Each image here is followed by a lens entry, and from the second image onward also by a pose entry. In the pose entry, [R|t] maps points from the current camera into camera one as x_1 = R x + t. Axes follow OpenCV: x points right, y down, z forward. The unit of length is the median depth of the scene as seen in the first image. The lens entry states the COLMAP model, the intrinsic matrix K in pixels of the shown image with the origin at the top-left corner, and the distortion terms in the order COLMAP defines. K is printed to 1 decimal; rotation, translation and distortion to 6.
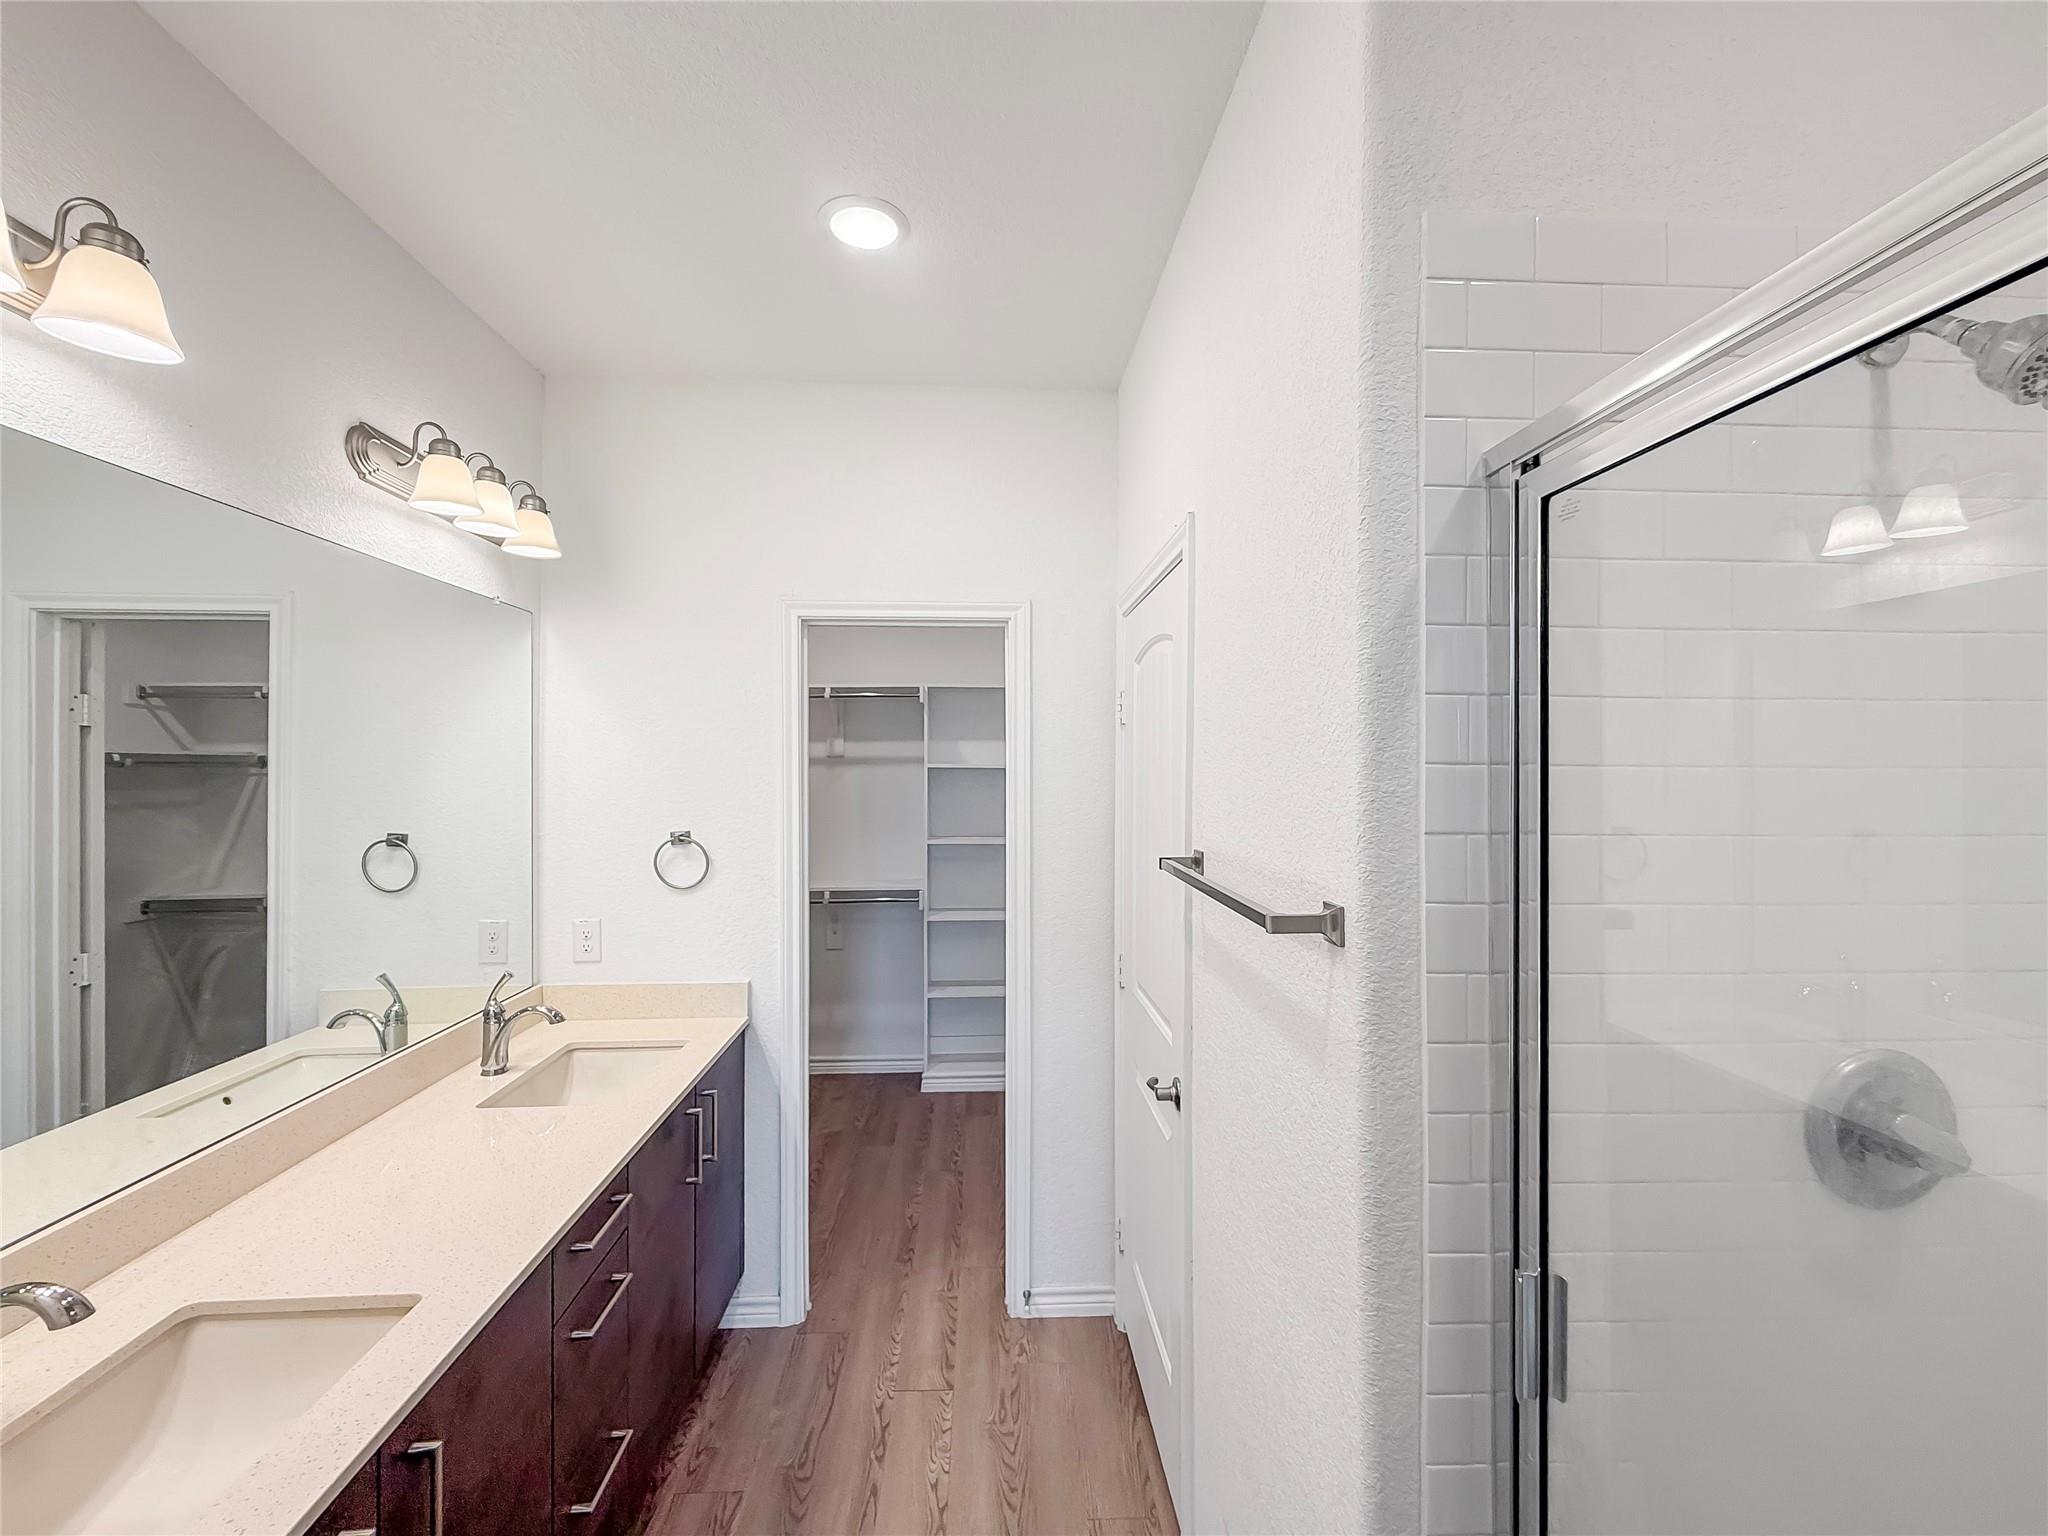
lens RADIAL K [[838.1, 0, 1023.7], [0, 838.1, 765.8], [0, 0, 1]] dist [0.001644, -0.000747]
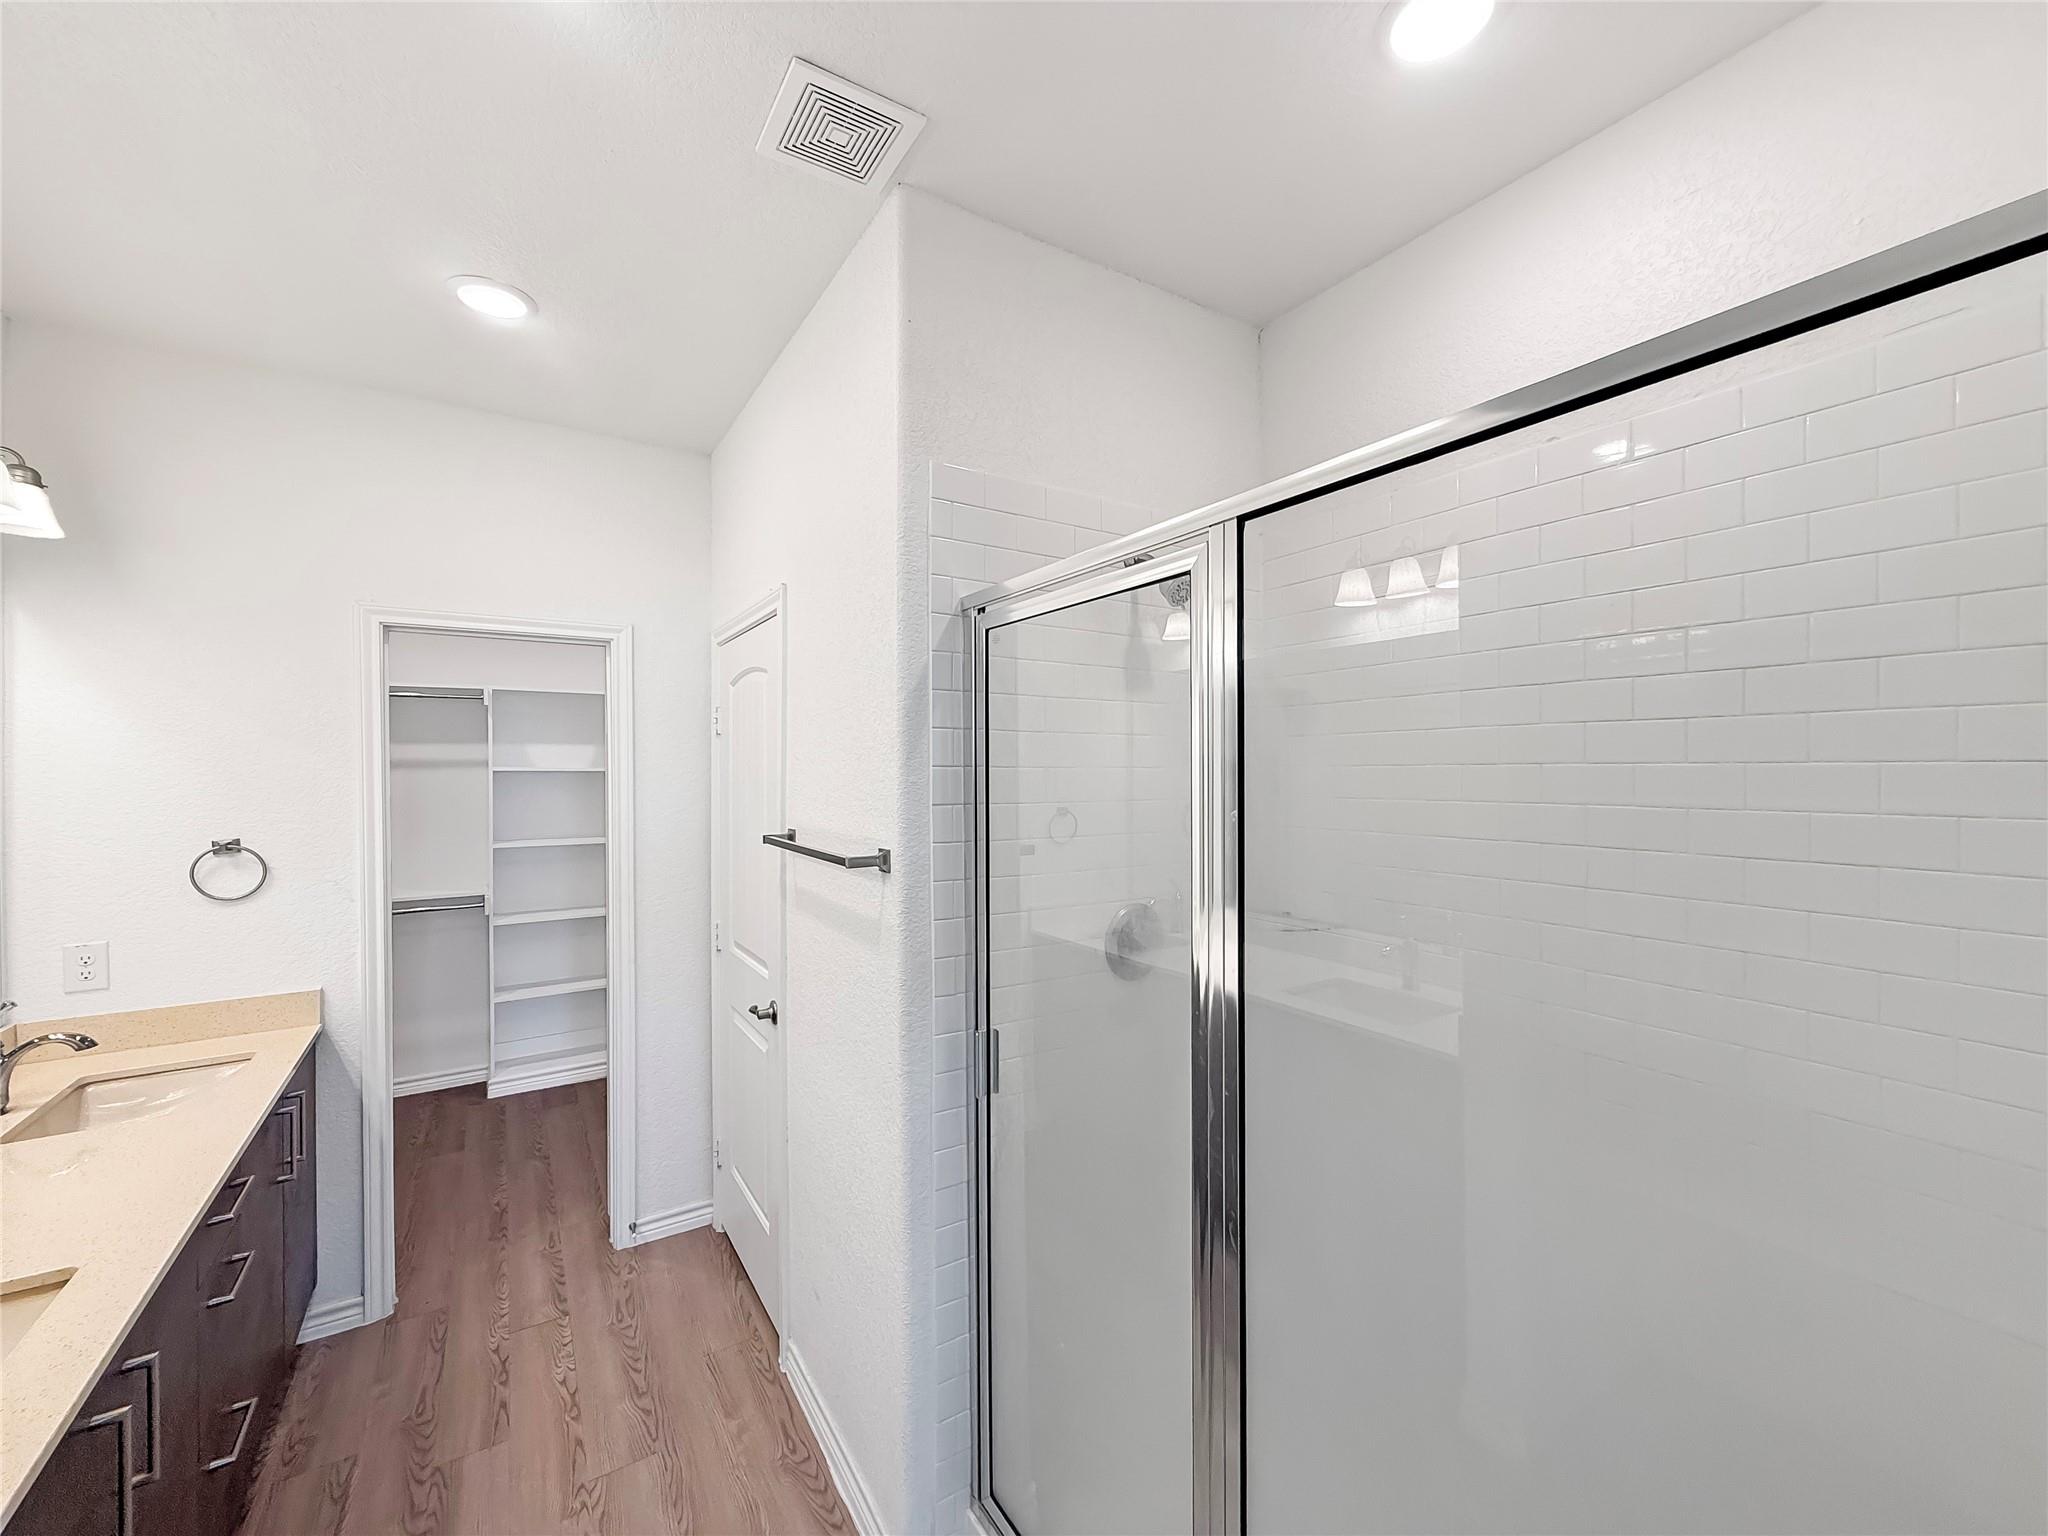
lens RADIAL K [[838.1, 0, 1019.2], [0, 838.1, 770.1], [0, 0, 1]] dist [0.001644, -0.000747]
pose [[0.869460, -0.004853, 0.493979, -0.118573], [0.003511, 0.999987, 0.003643, -0.000345], [-0.493990, -0.001433, 0.869466, -0.313447]]
